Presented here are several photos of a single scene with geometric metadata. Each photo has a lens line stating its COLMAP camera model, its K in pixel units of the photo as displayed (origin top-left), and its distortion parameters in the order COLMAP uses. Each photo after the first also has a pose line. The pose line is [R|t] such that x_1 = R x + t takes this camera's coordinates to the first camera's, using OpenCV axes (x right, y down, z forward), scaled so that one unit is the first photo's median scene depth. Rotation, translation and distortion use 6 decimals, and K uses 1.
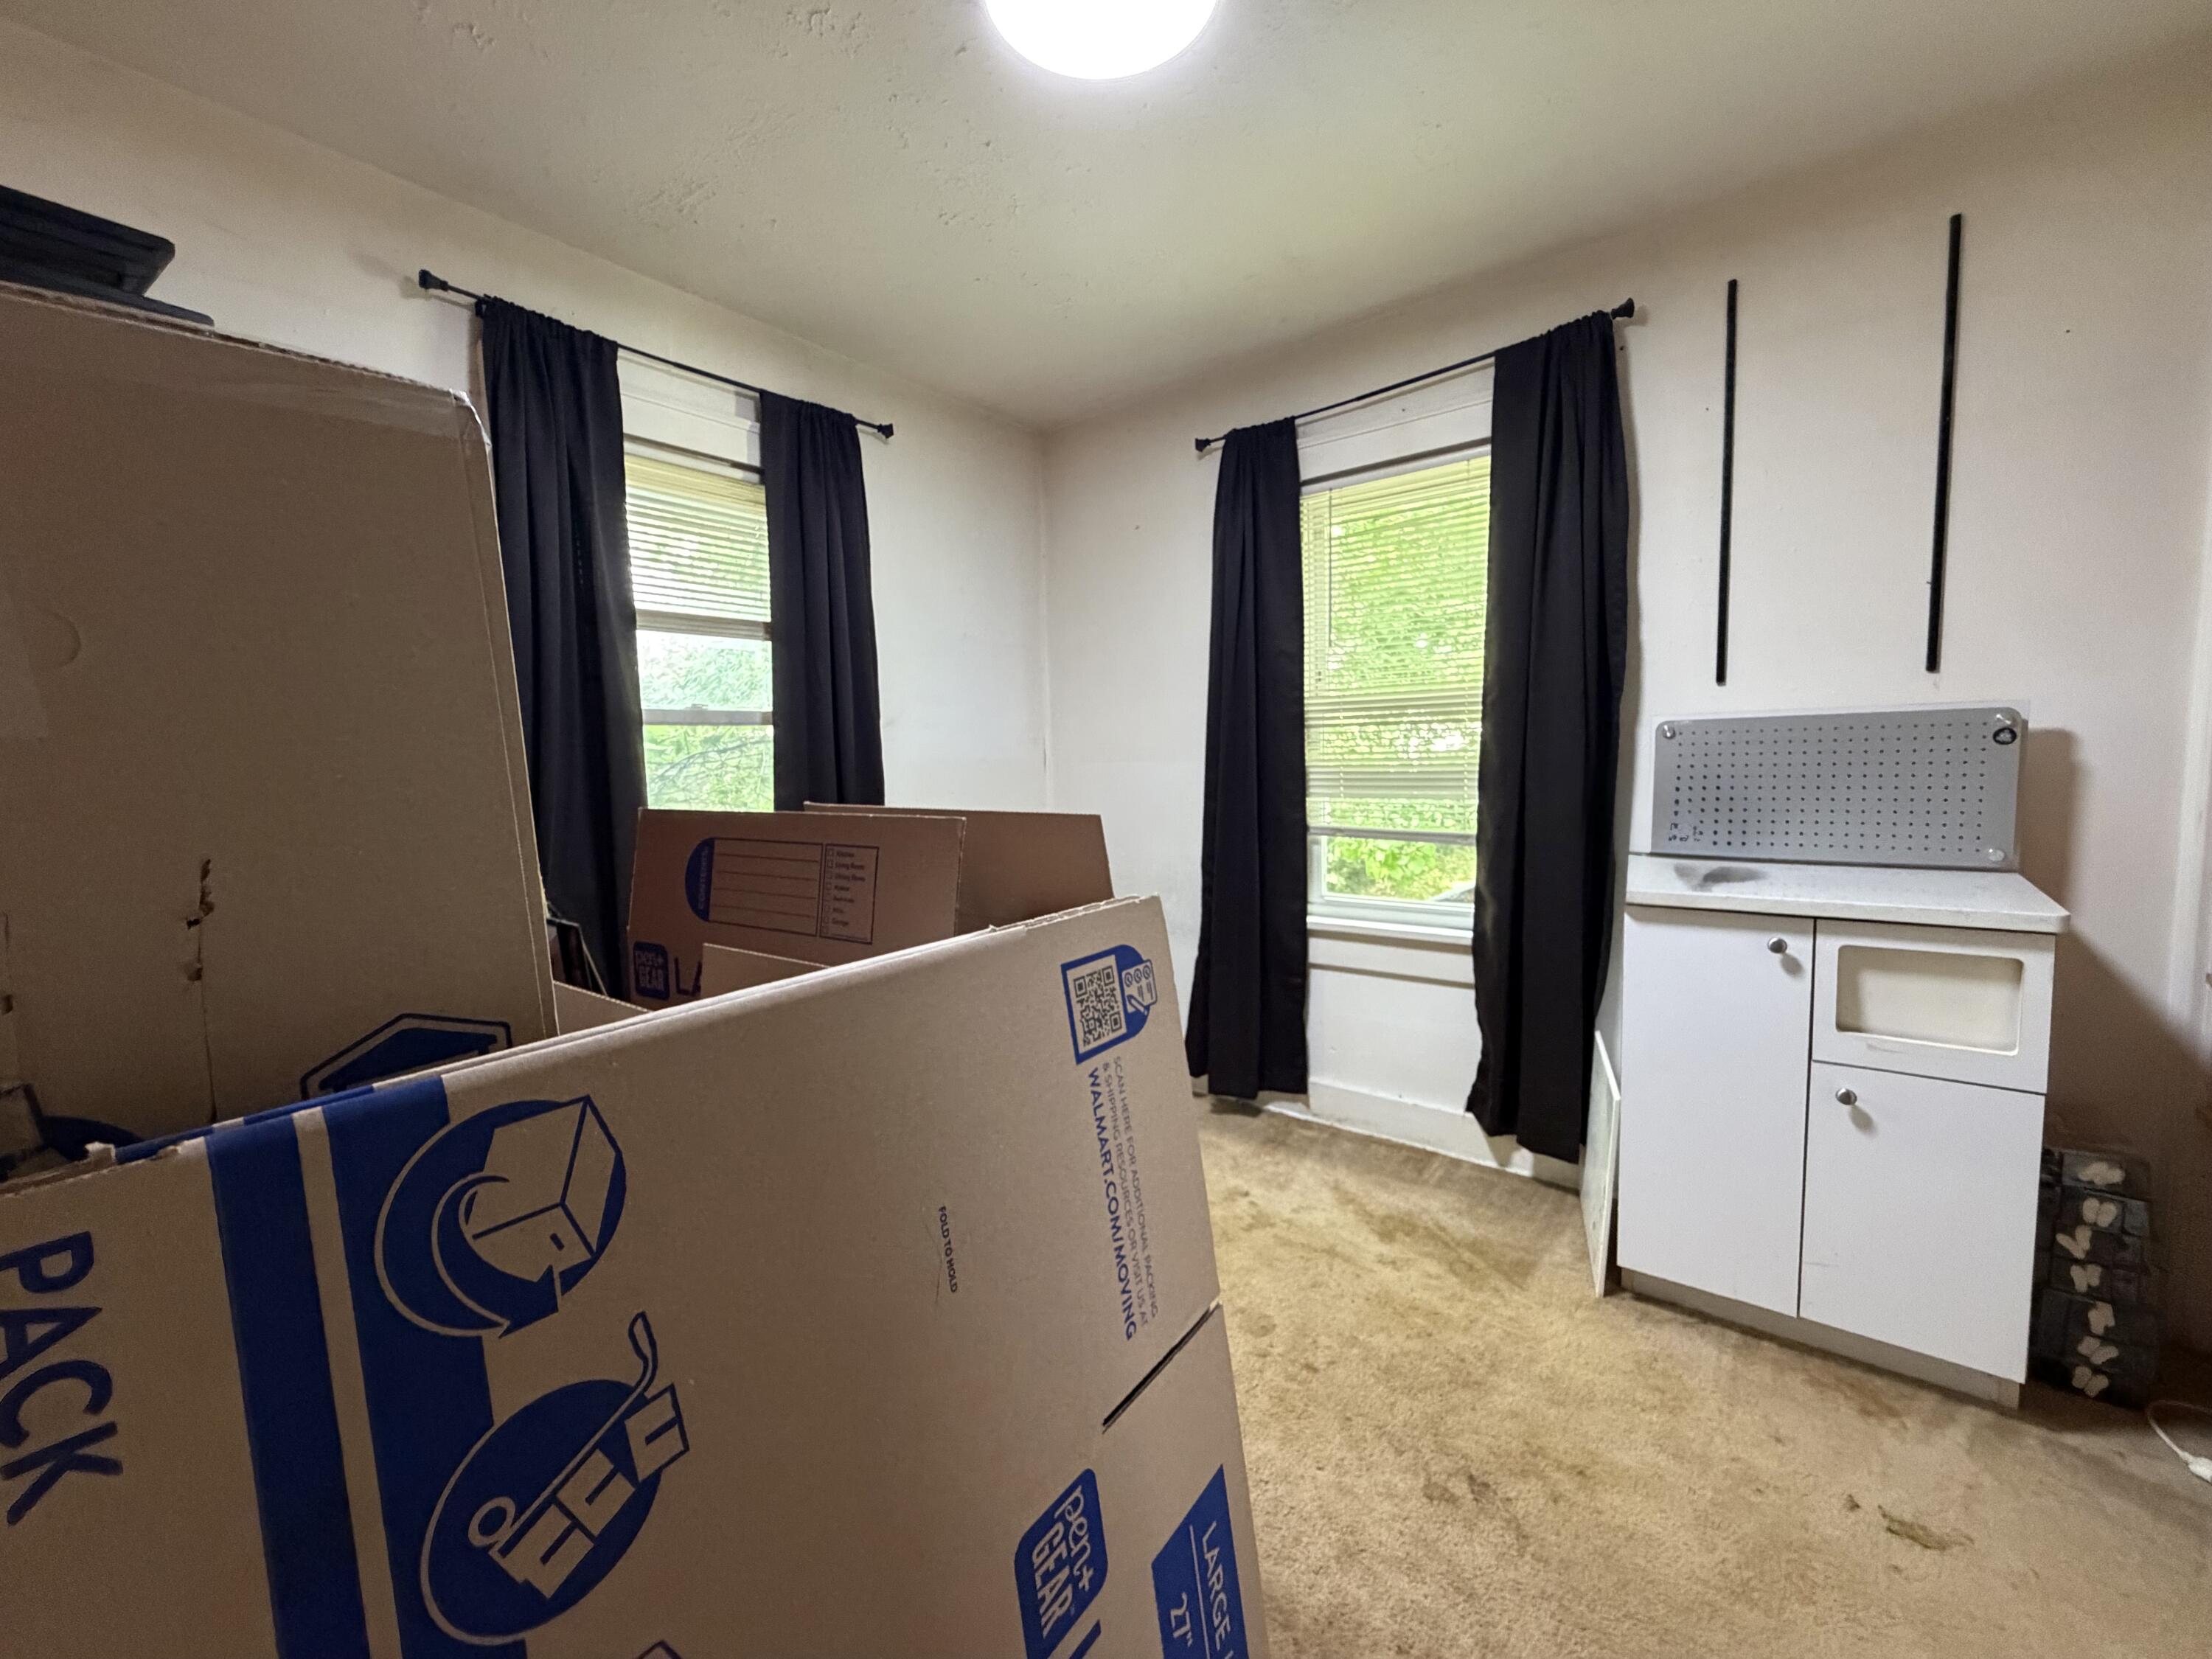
lens RADIAL K [[902.0, 0, 1106.0], [0, 902.0, 829.5], [0, 0, 1]] dist [-0.001440, -0.000041]
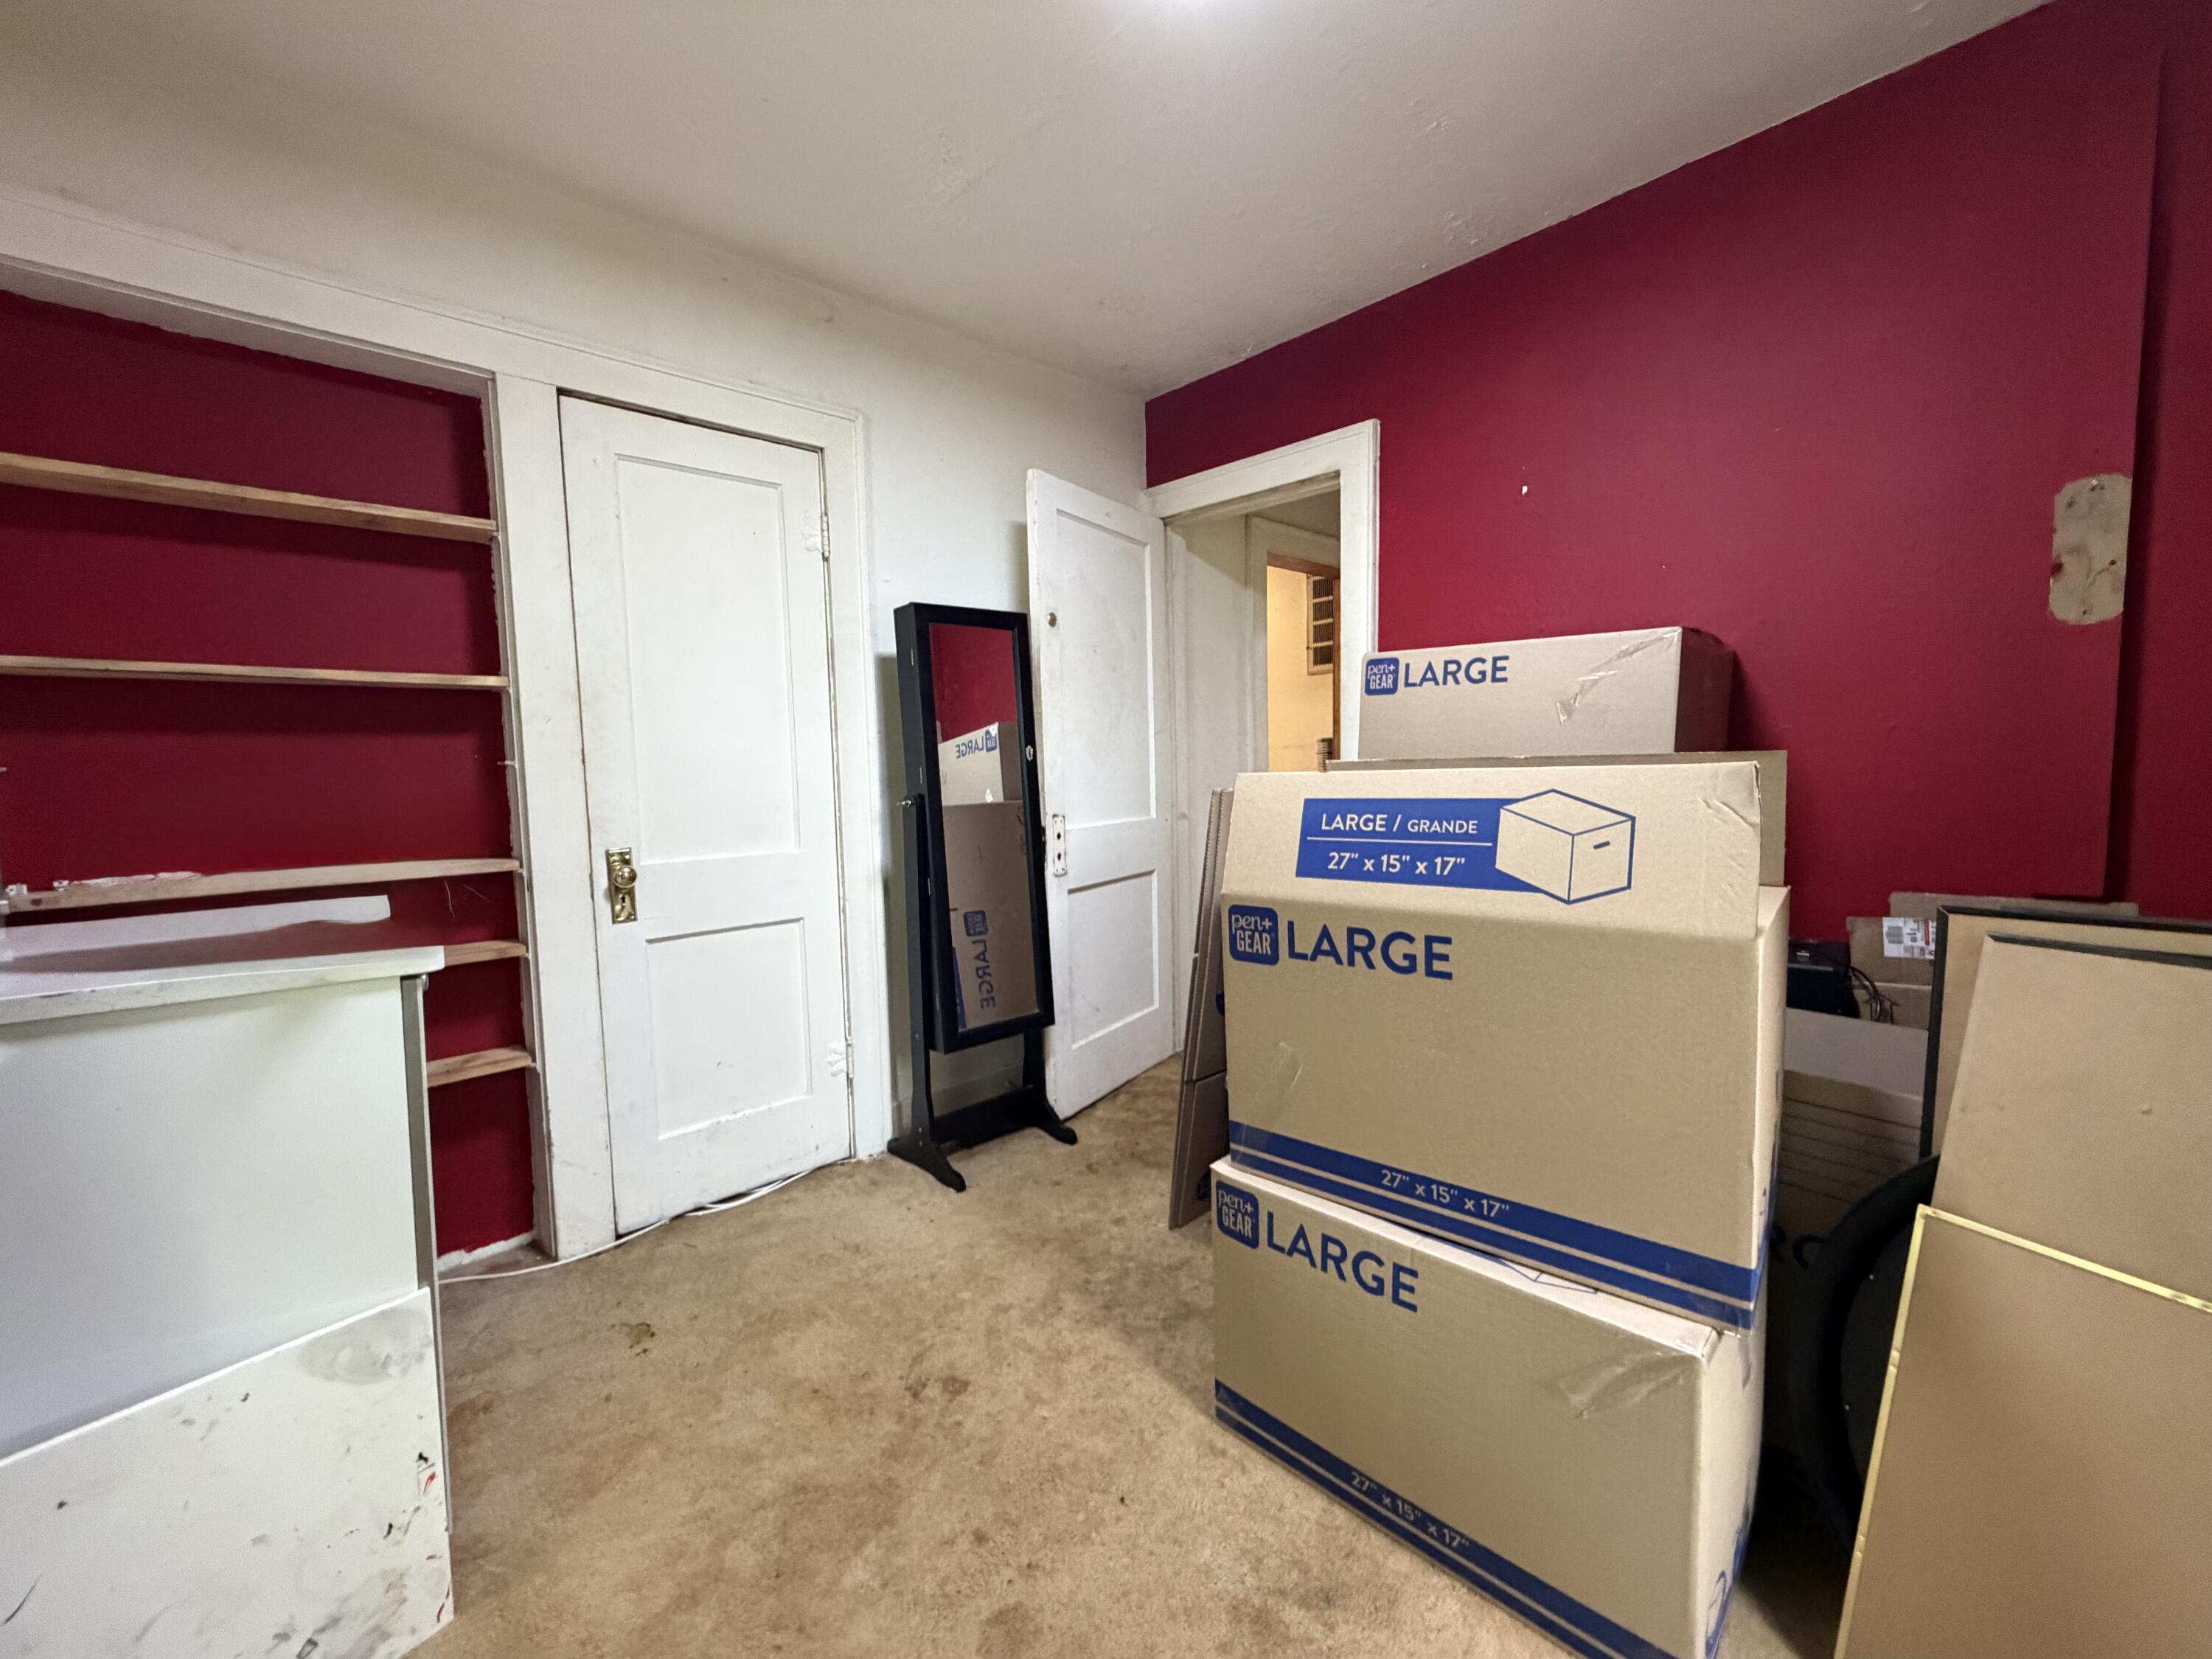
lens RADIAL K [[902.0, 0, 1106.0], [0, 902.0, 829.5], [0, 0, 1]] dist [-0.001440, -0.000041]
pose [[-0.985531, 0.044276, 0.163610, -0.036972], [0.073118, 0.981900, 0.174716, -0.139980], [-0.152913, 0.184151, -0.970931, 1.939639]]
